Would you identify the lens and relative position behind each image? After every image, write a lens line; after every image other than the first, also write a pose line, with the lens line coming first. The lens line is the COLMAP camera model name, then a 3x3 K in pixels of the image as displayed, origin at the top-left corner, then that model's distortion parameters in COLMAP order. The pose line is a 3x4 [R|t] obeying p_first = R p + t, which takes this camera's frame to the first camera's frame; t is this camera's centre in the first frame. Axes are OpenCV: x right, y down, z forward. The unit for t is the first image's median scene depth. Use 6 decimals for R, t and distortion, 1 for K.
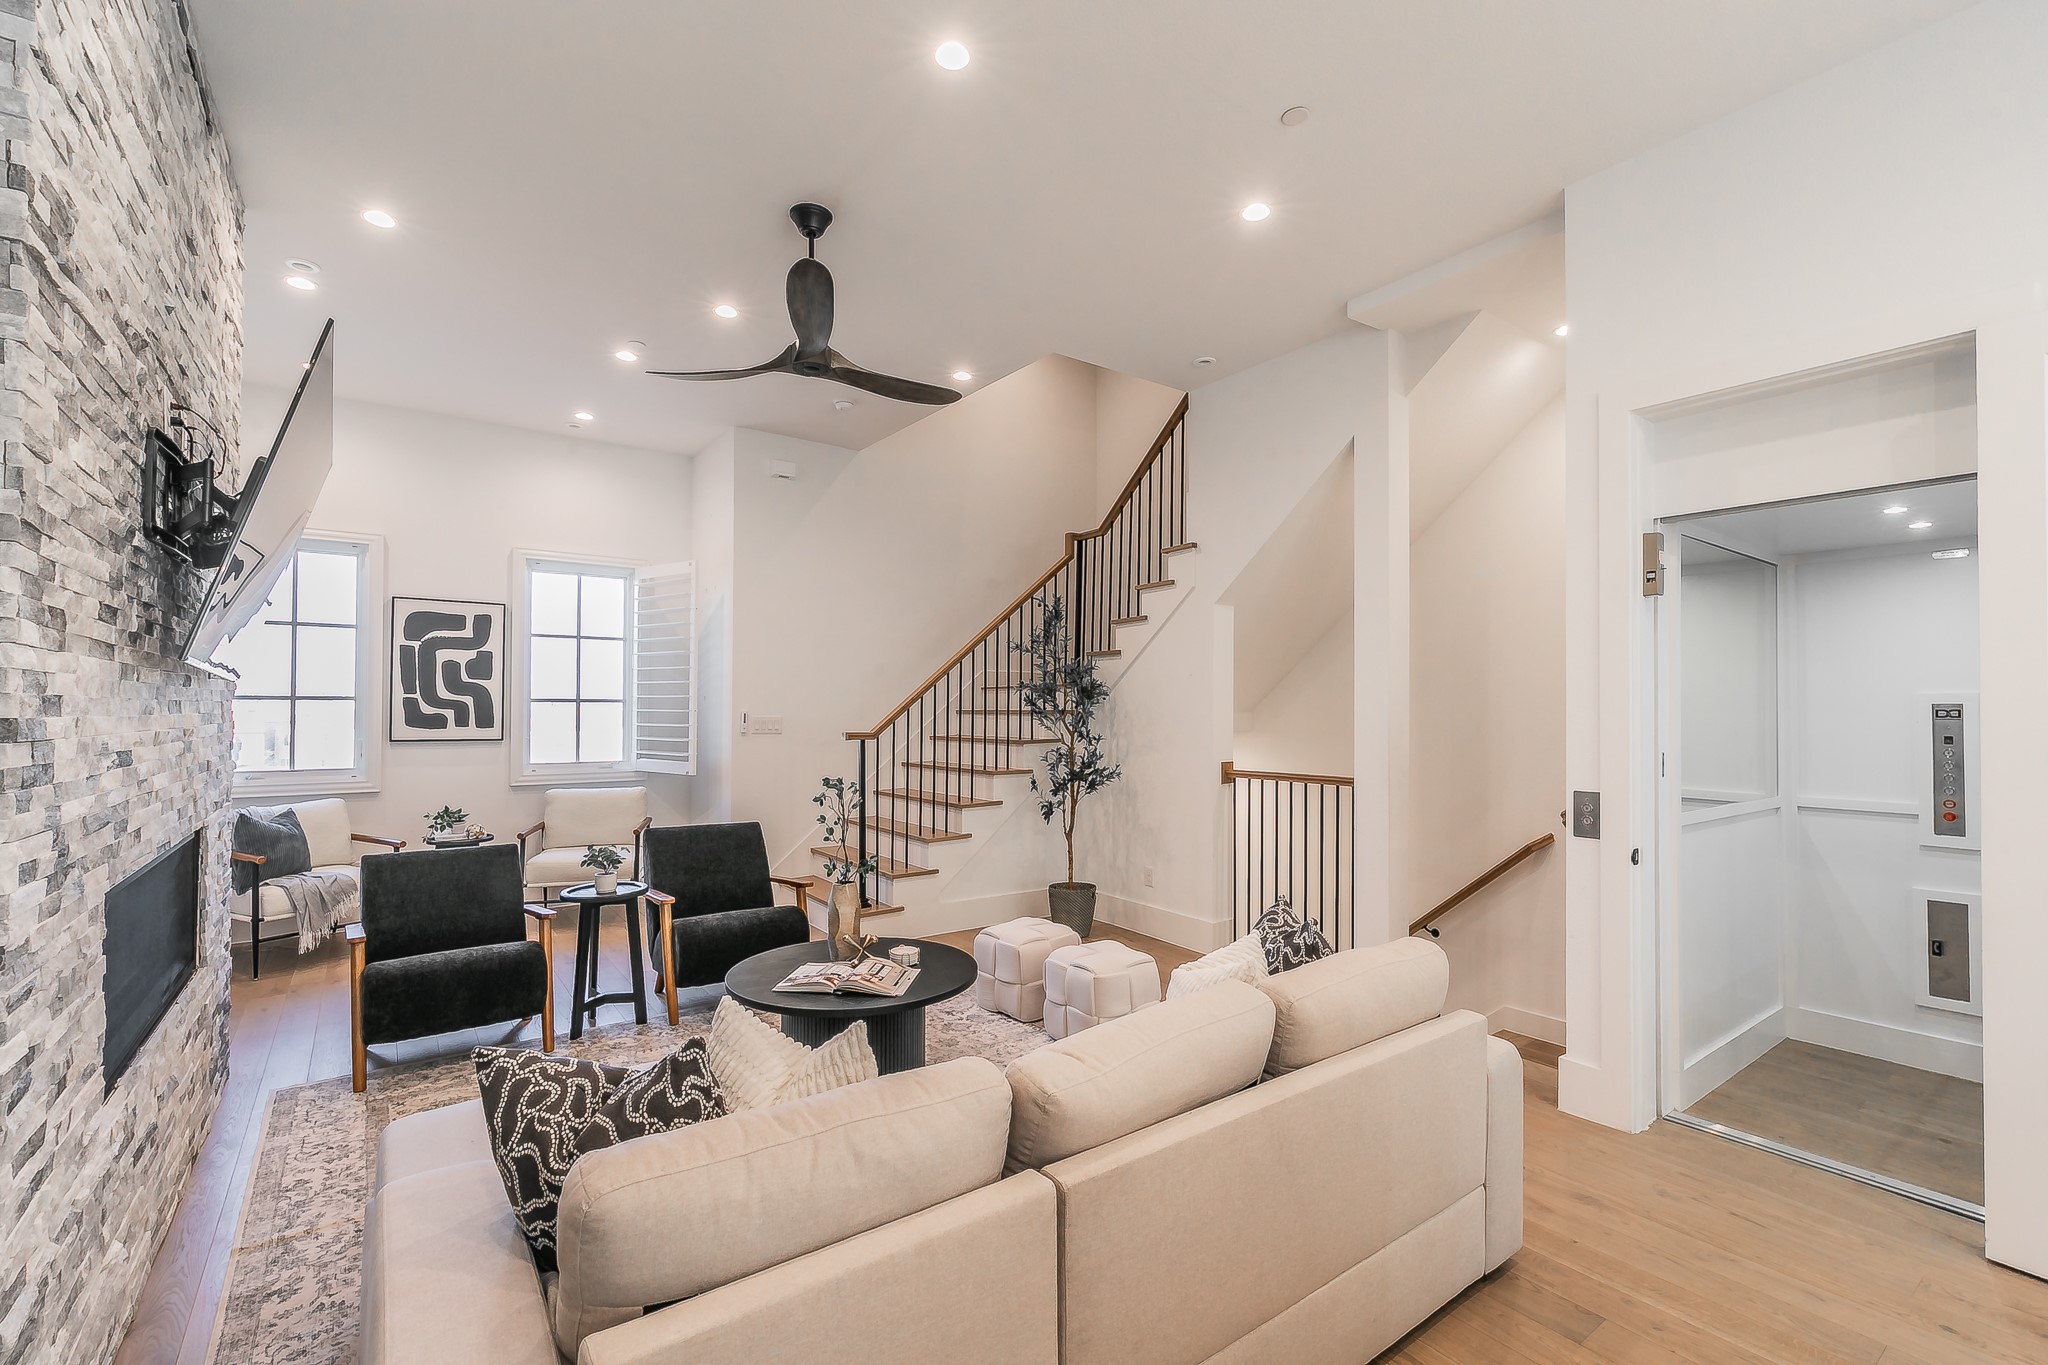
lens RADIAL K [[887.7, 0, 1009.4], [0, 887.7, 699.2], [0, 0, 1]] dist [0.000898, 0.000308]
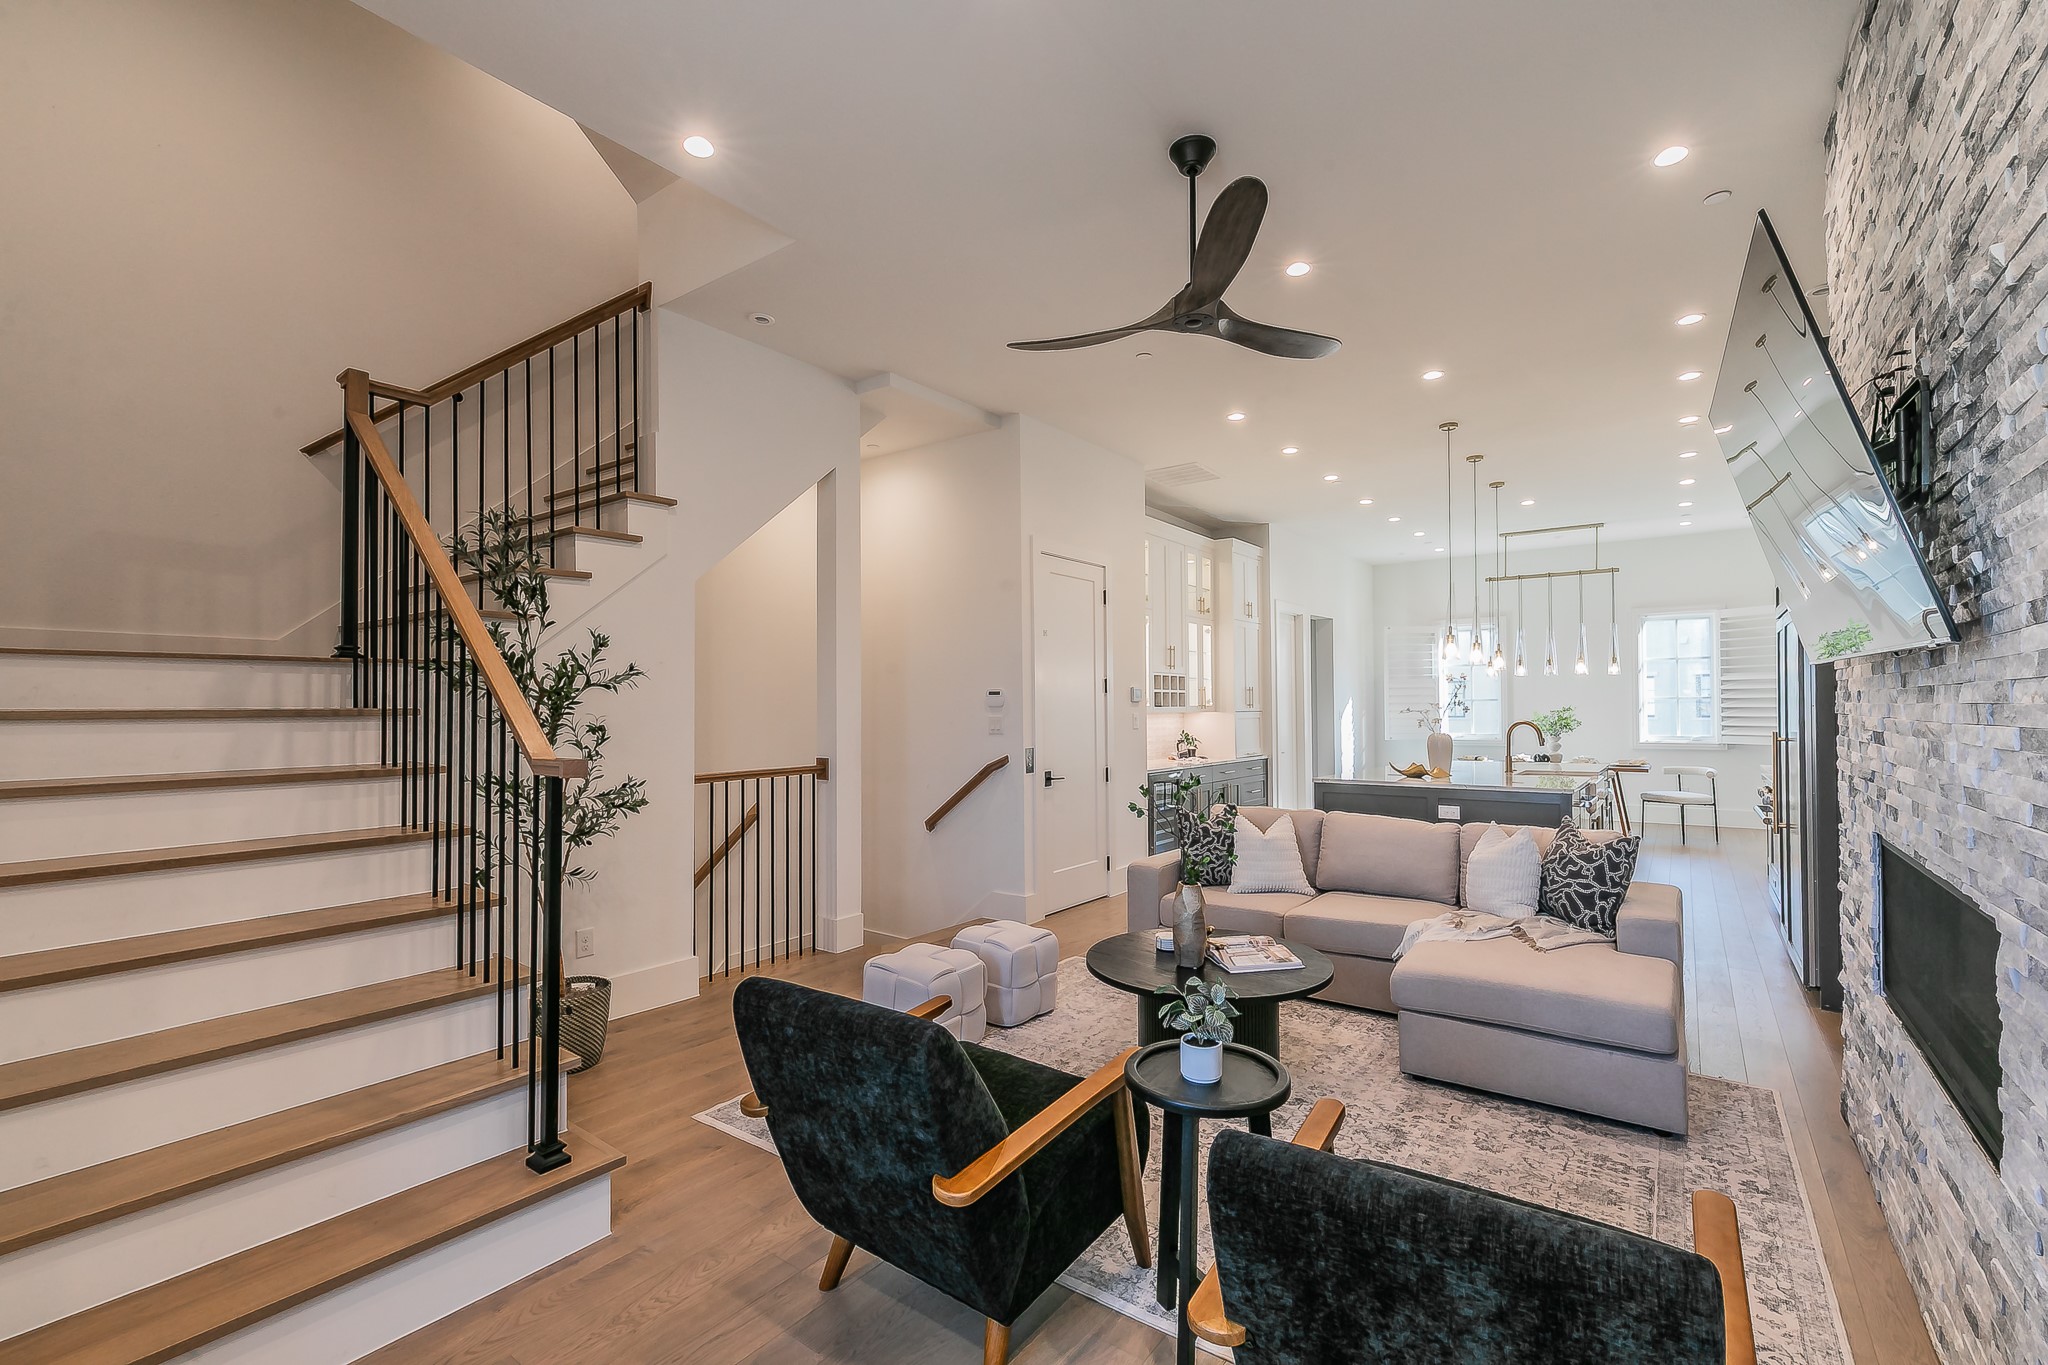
lens RADIAL K [[887.7, 0, 1046.4], [0, 887.7, 698.4], [0, 0, 1]] dist [0.000898, 0.000308]
pose [[-0.317457, 0.007608, 0.948242, -0.635206], [-0.004489, 0.999945, -0.009525, 0.010062], [-0.948262, -0.007281, -0.317405, 0.882037]]
